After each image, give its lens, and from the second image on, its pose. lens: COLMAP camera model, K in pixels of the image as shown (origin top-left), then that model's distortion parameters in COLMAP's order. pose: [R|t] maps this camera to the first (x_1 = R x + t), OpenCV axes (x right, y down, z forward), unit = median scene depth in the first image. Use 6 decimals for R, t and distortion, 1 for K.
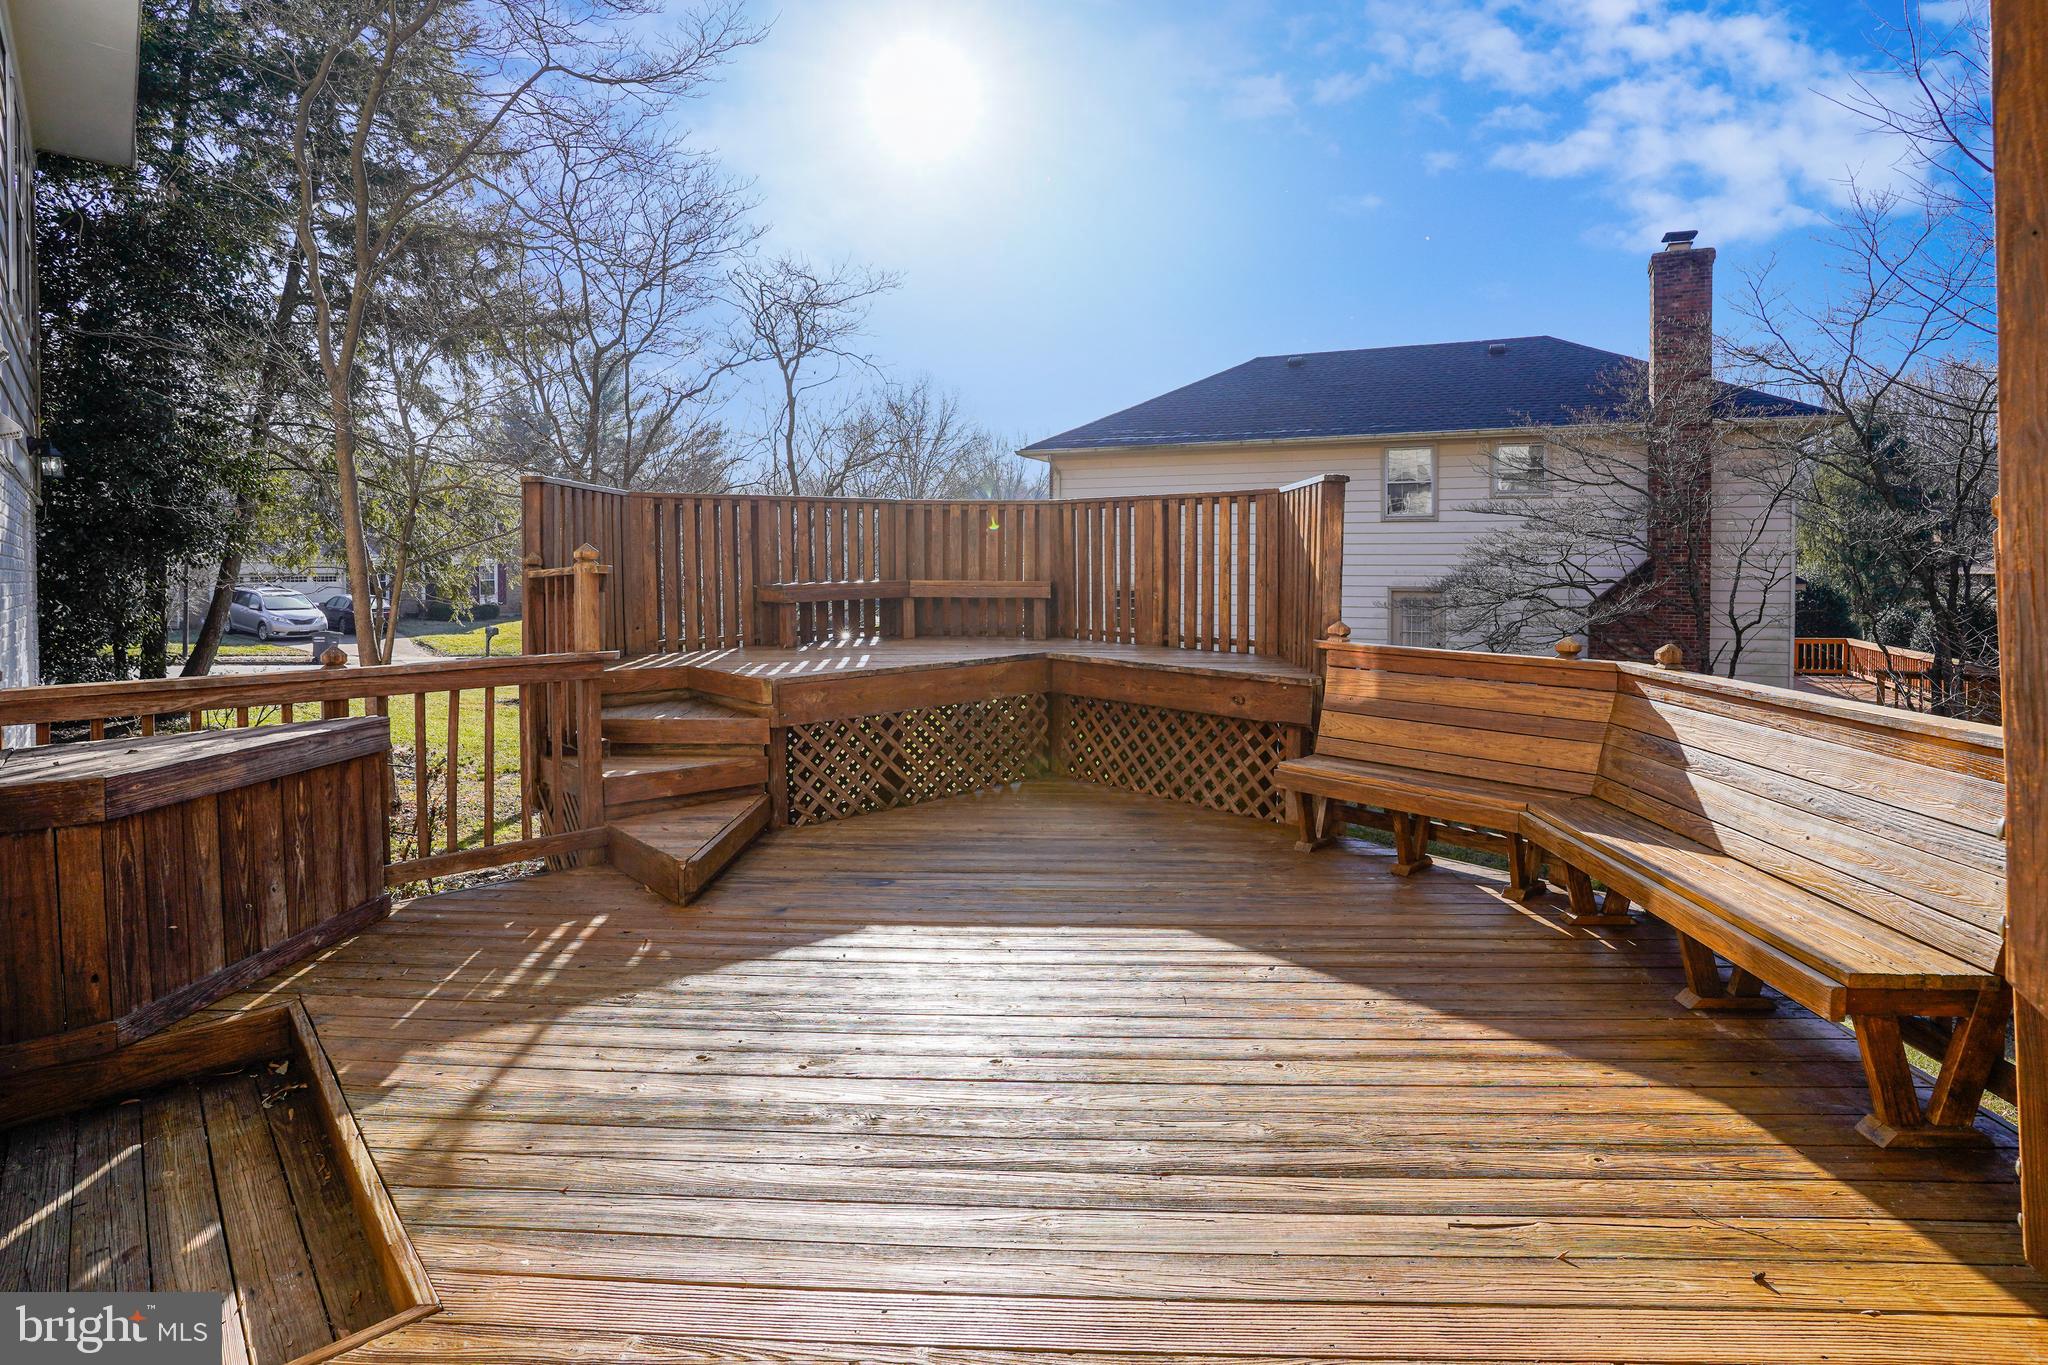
lens RADIAL K [[1056.9, 0, 1019.6], [0, 1056.9, 629.2], [0, 0, 1]] dist [-0.075933, 0.041916]
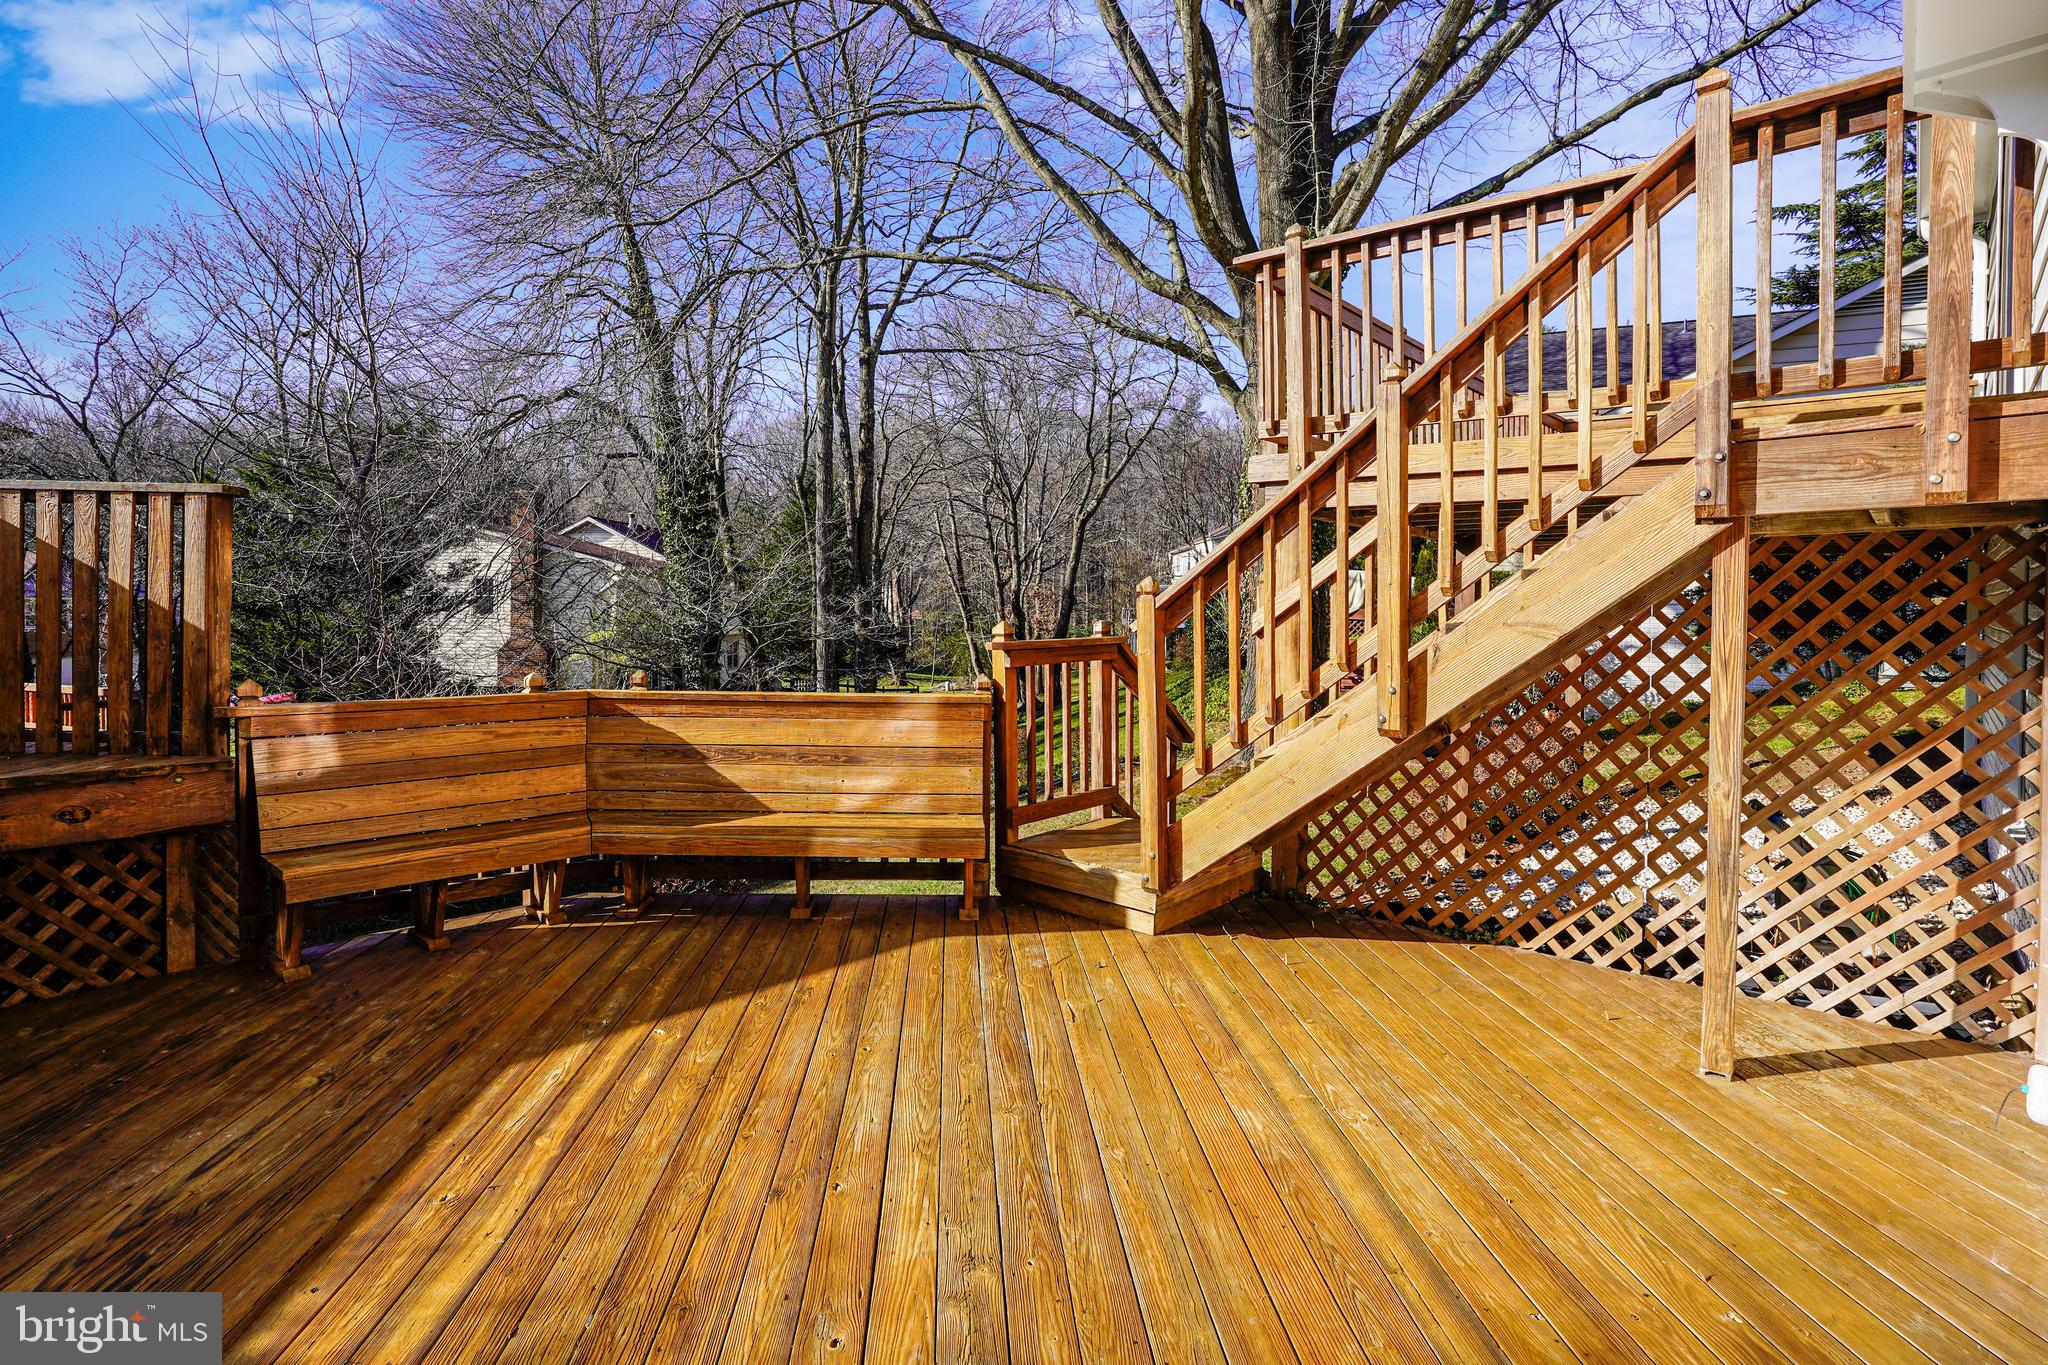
lens RADIAL K [[1056.9, 0, 1019.6], [0, 1056.9, 629.2], [0, 0, 1]] dist [-0.075933, 0.041916]
pose [[-0.109425, -0.029838, 0.993547, -0.669869], [0.049675, 0.998136, 0.035447, -0.056848], [-0.992753, 0.053233, -0.107739, 0.690389]]
